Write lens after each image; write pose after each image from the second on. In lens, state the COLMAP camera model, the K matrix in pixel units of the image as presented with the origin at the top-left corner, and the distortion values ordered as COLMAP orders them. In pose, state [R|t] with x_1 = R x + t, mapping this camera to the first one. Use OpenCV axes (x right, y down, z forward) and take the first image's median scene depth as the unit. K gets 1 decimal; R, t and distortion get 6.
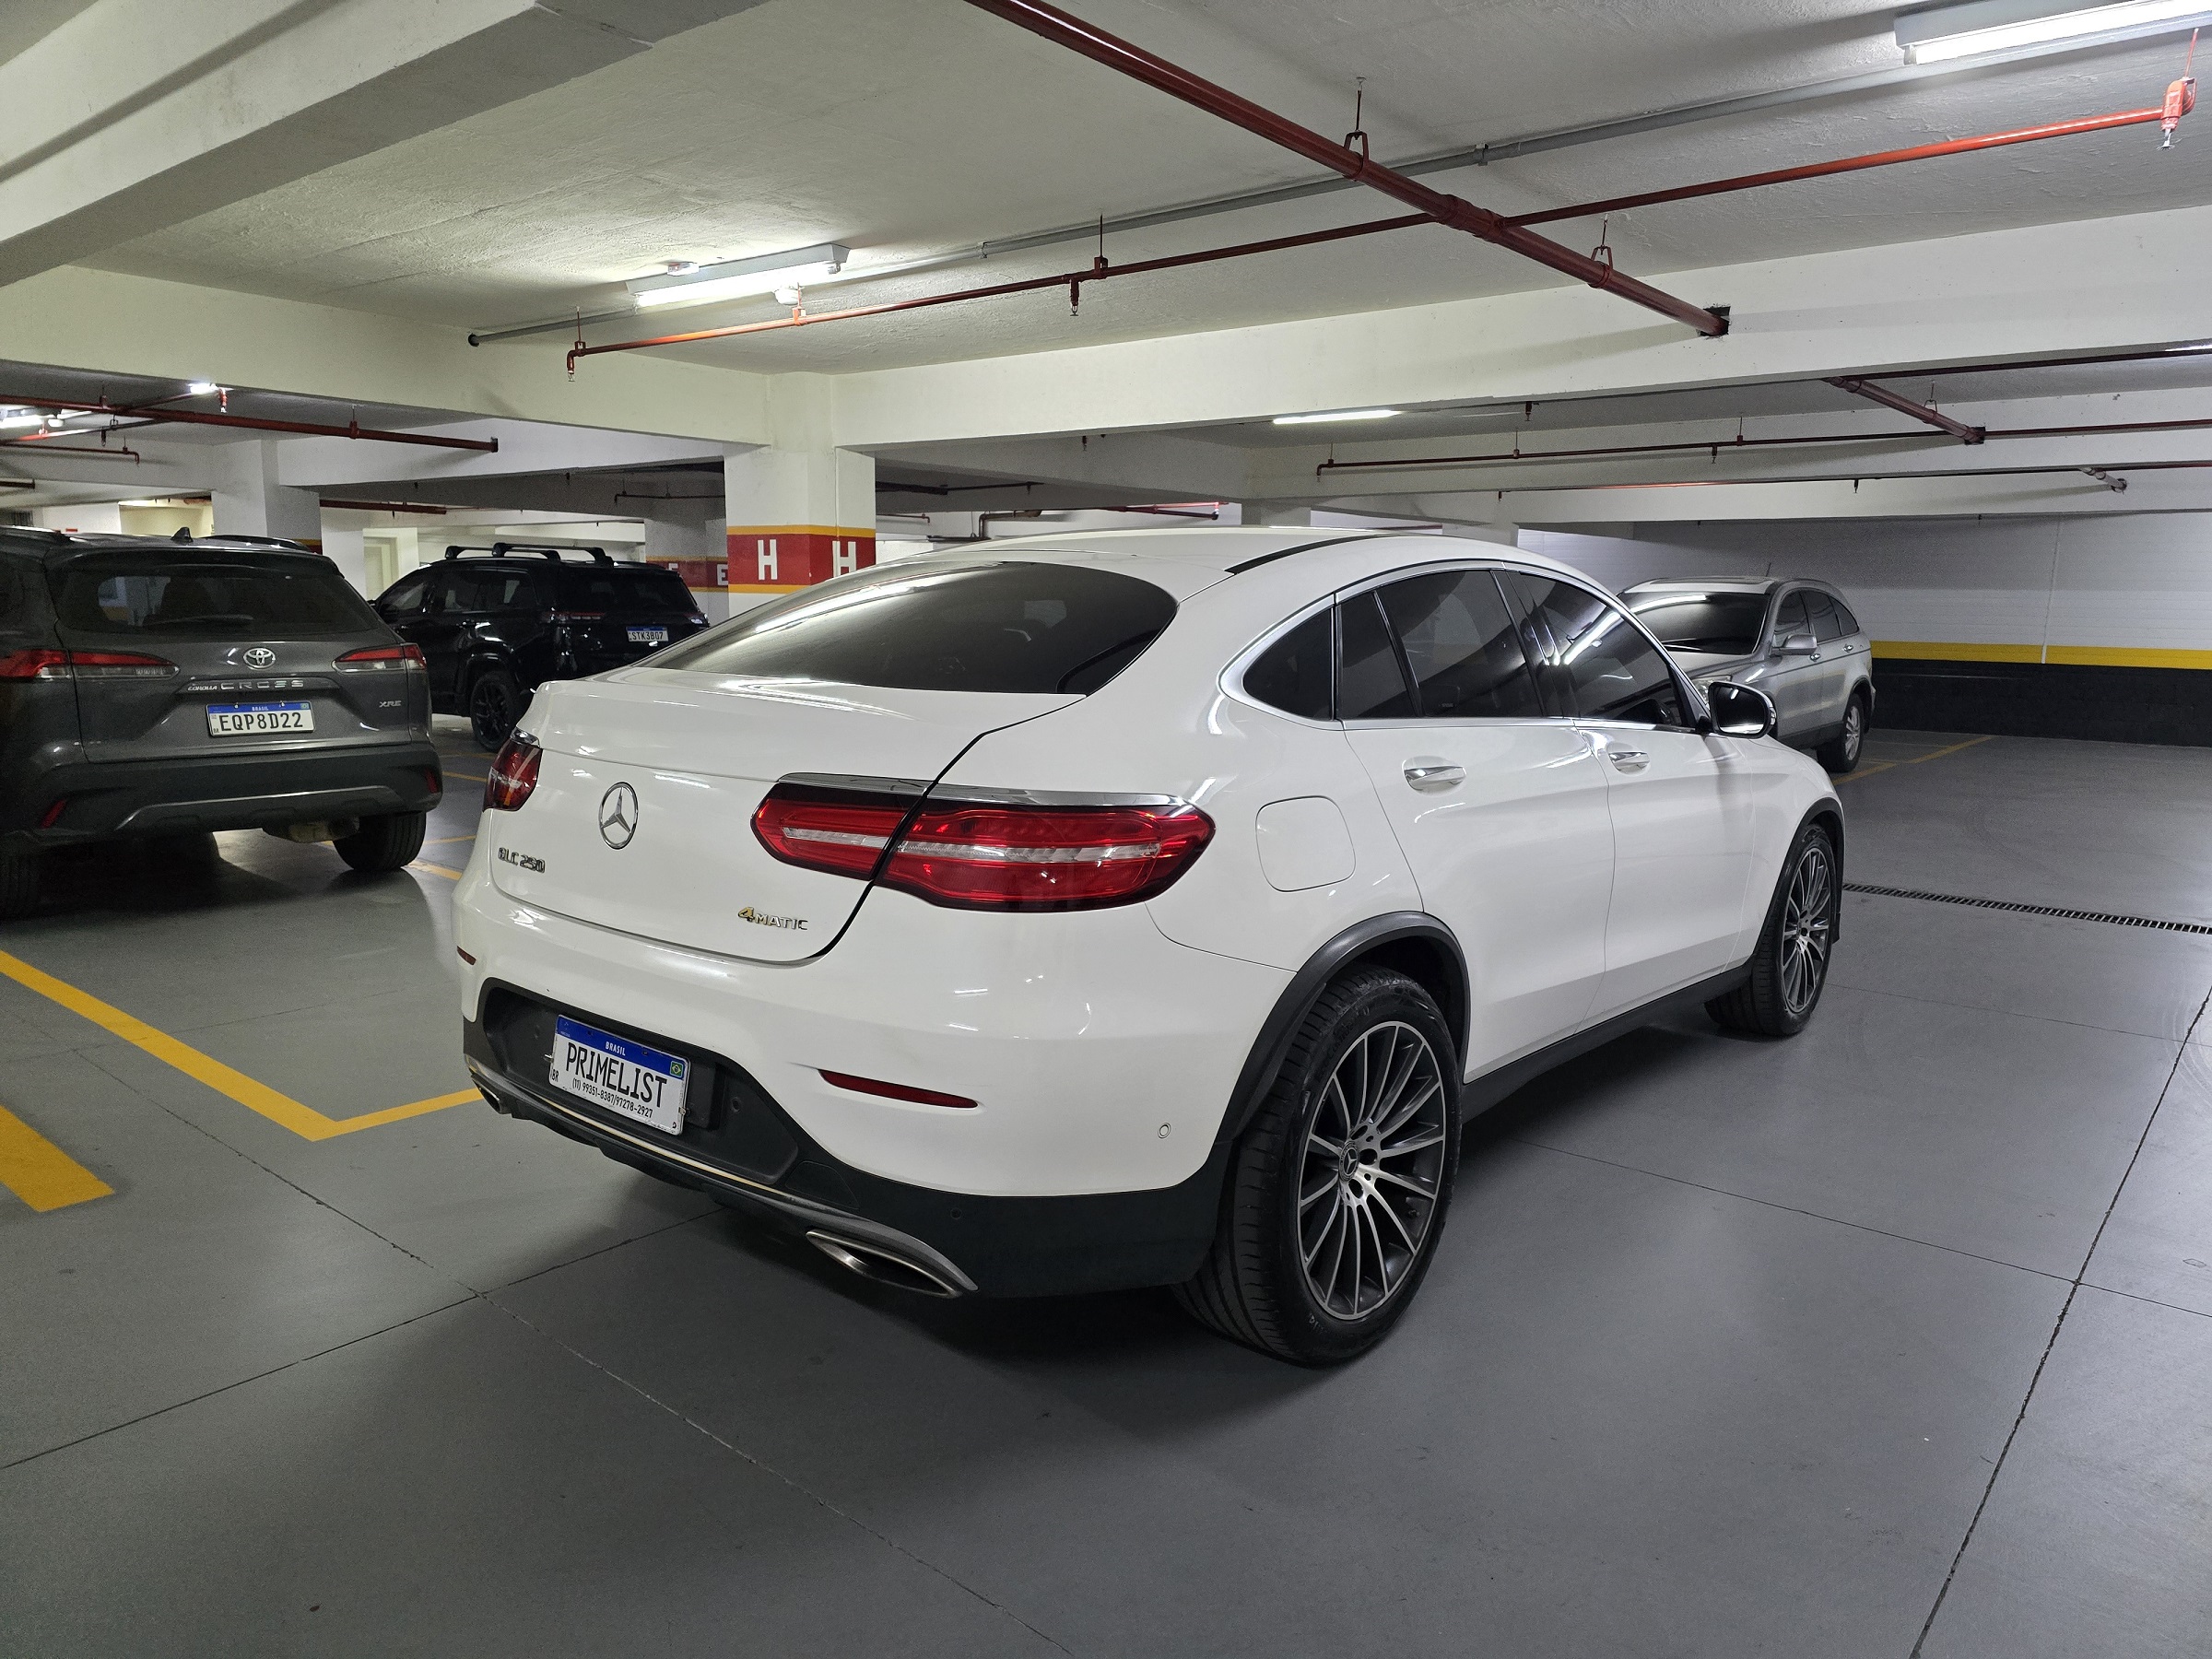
lens RADIAL K [[1496.8, 0, 1097.0], [0, 1496.8, 827.3], [0, 0, 1]] dist [0.075689, -0.097142]
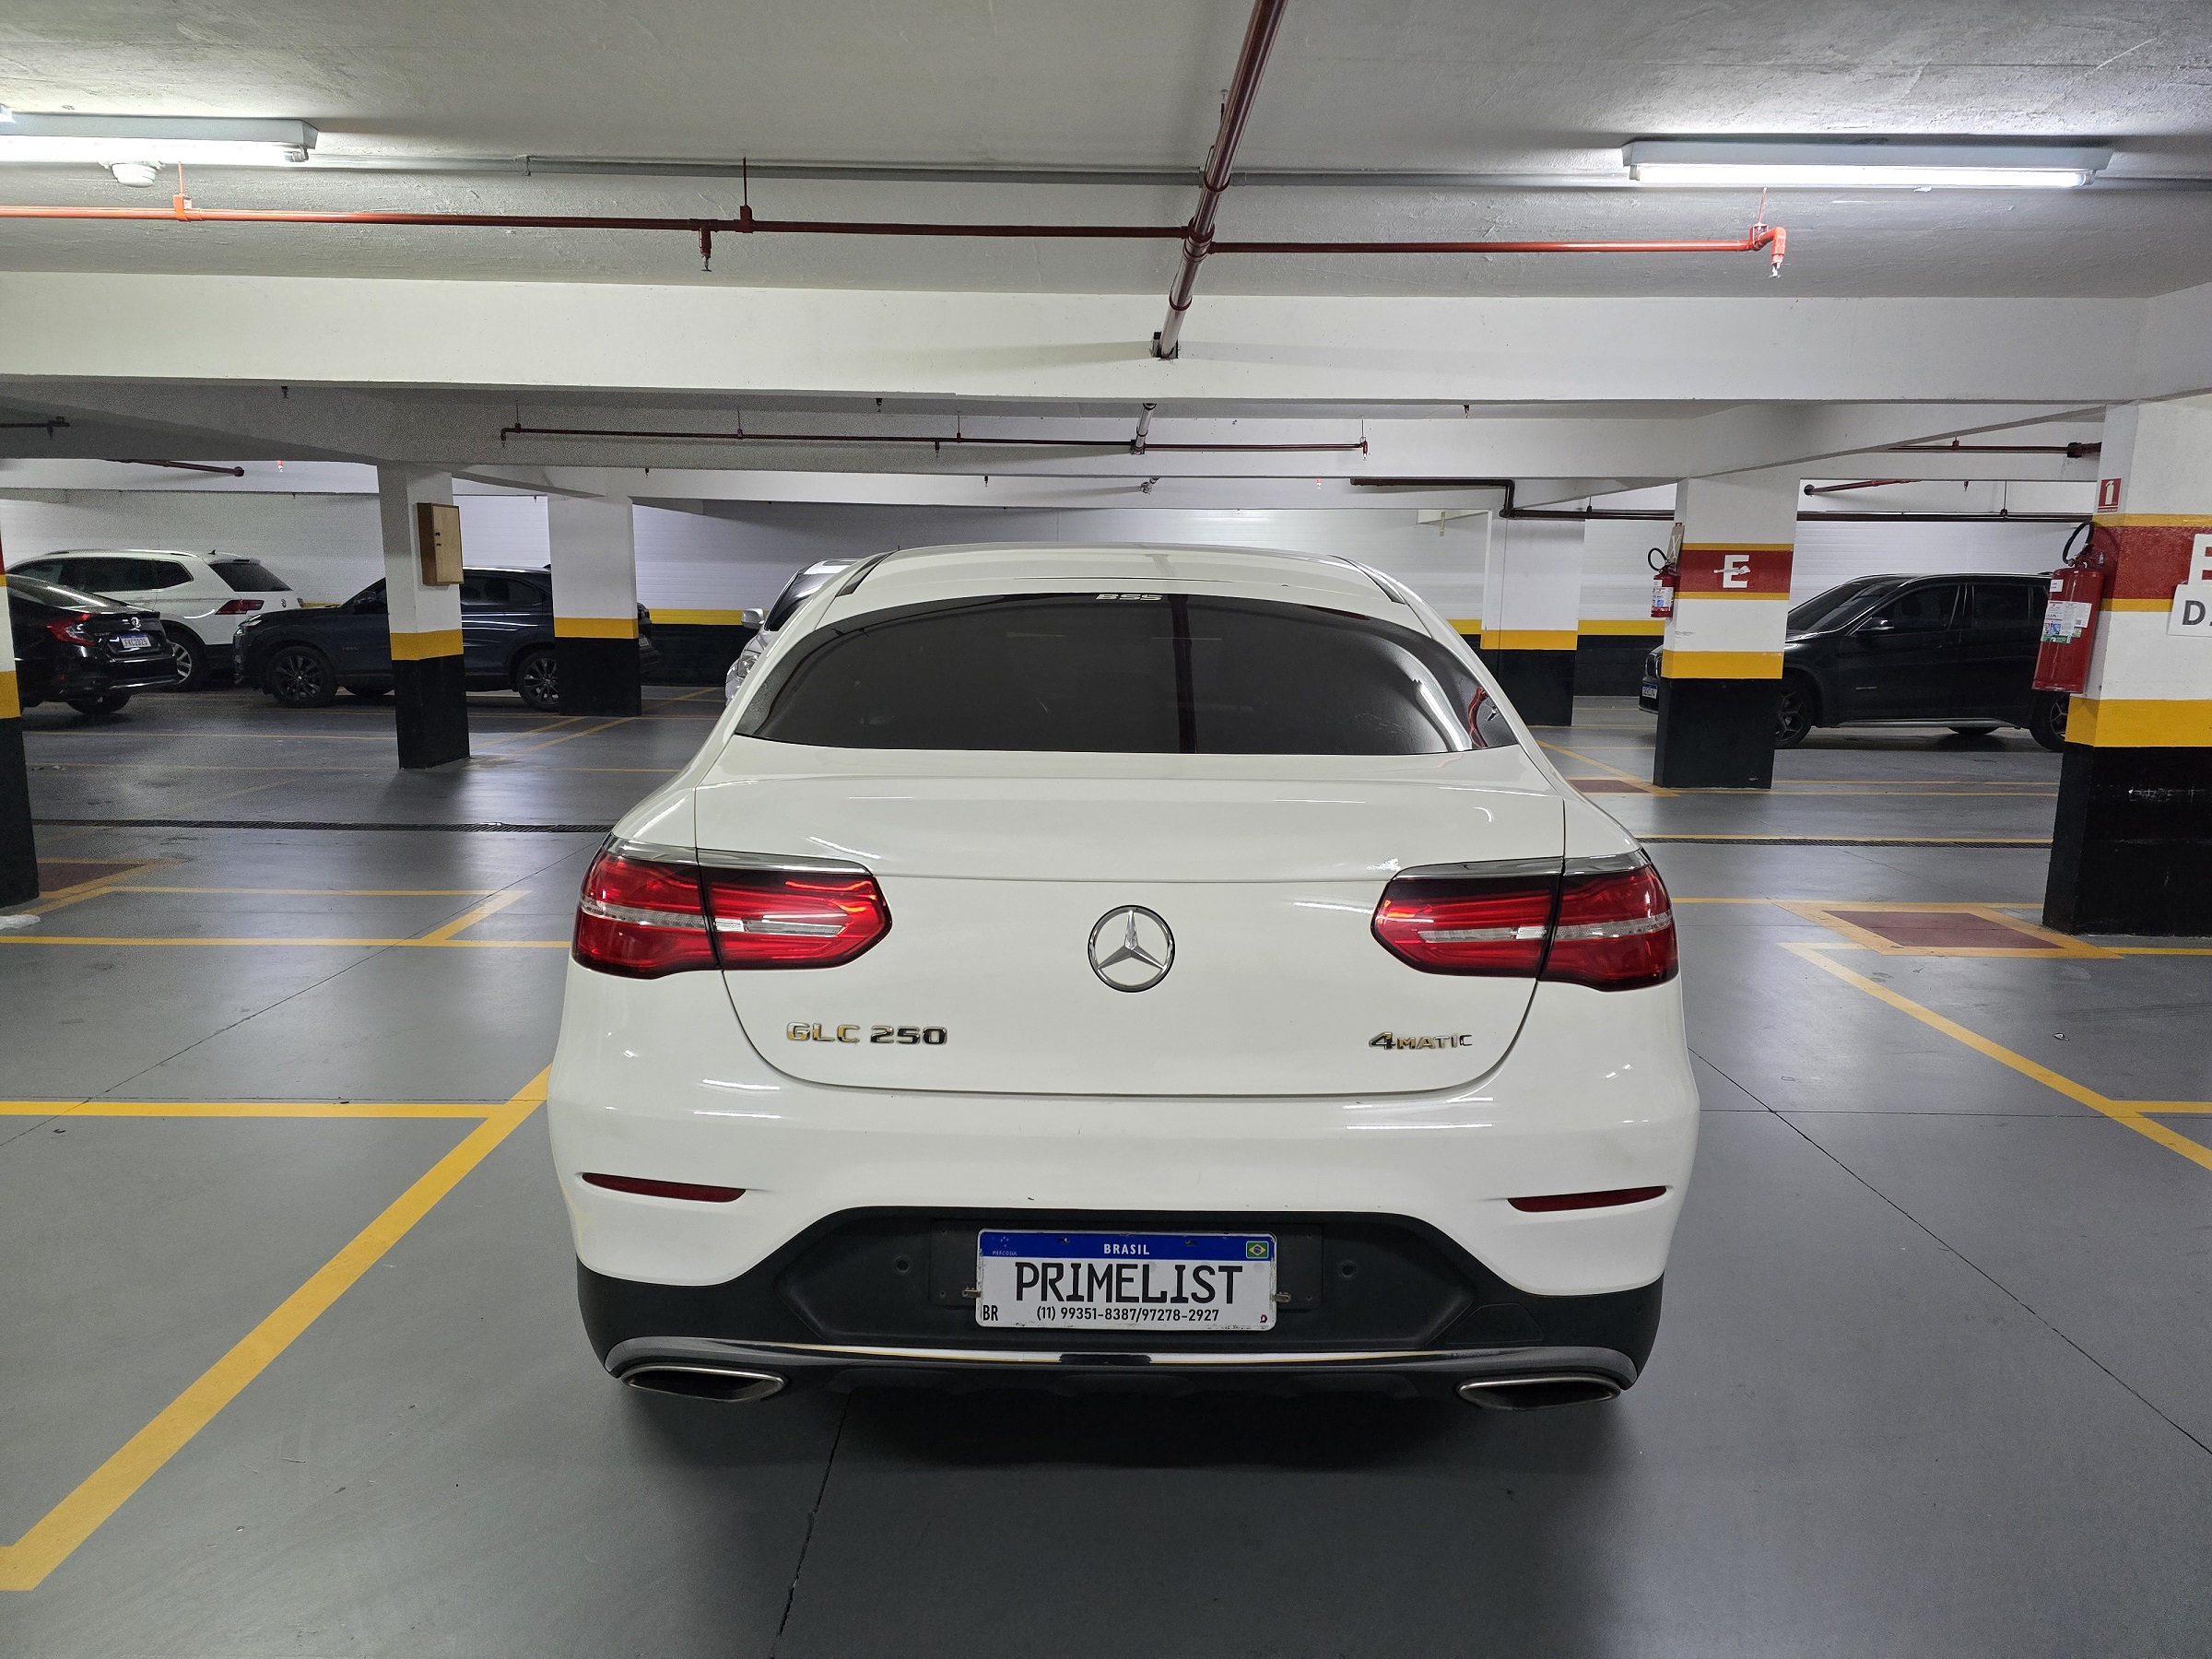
lens RADIAL K [[1490.7, 0, 1100.3], [0, 1490.7, 829.5], [0, 0, 1]] dist [0.090867, -0.097454]
pose [[0.760799, -0.114336, 0.638837, -0.780399], [0.098219, 0.993305, 0.060806, -0.112438], [-0.641512, 0.016484, 0.766936, 0.409244]]
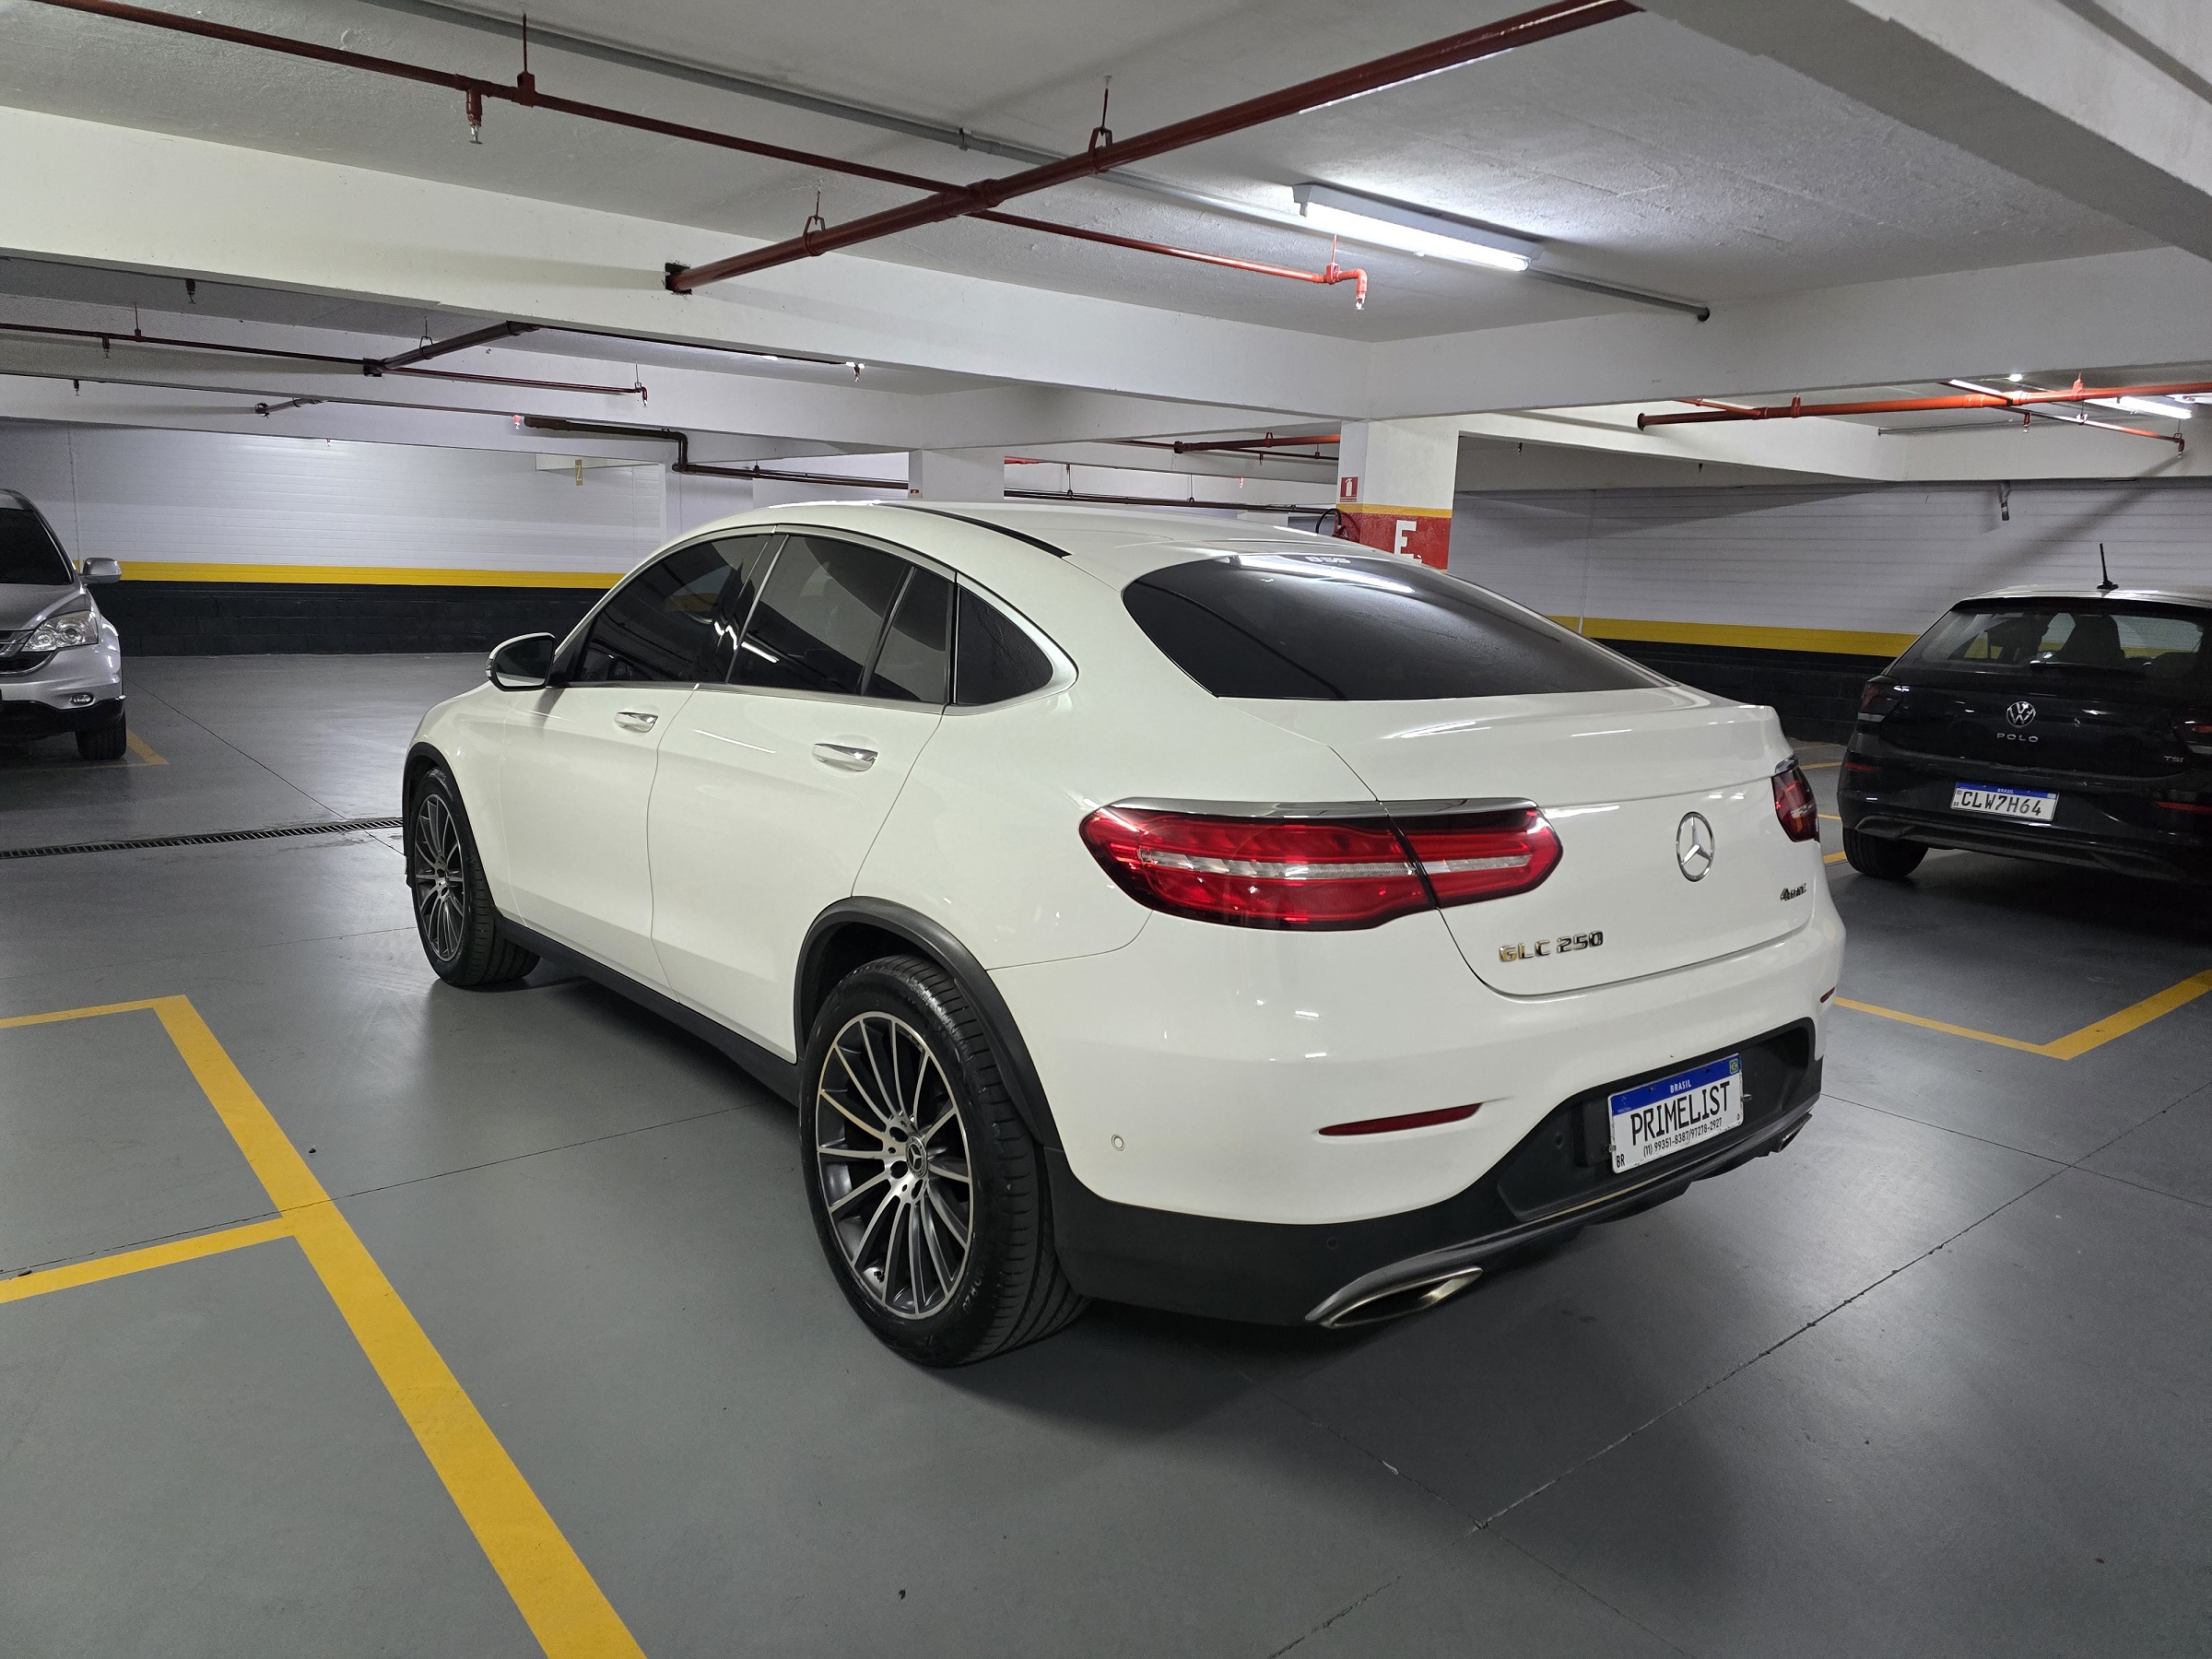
lens RADIAL K [[1488.2, 0, 1116.0], [0, 1488.2, 832.1], [0, 0, 1]] dist [0.079698, -0.084149]
pose [[0.180965, -0.187969, 0.965360, -1.263759], [0.118176, 0.978610, 0.168395, -0.214683], [-0.976364, 0.083609, 0.199308, 1.127160]]
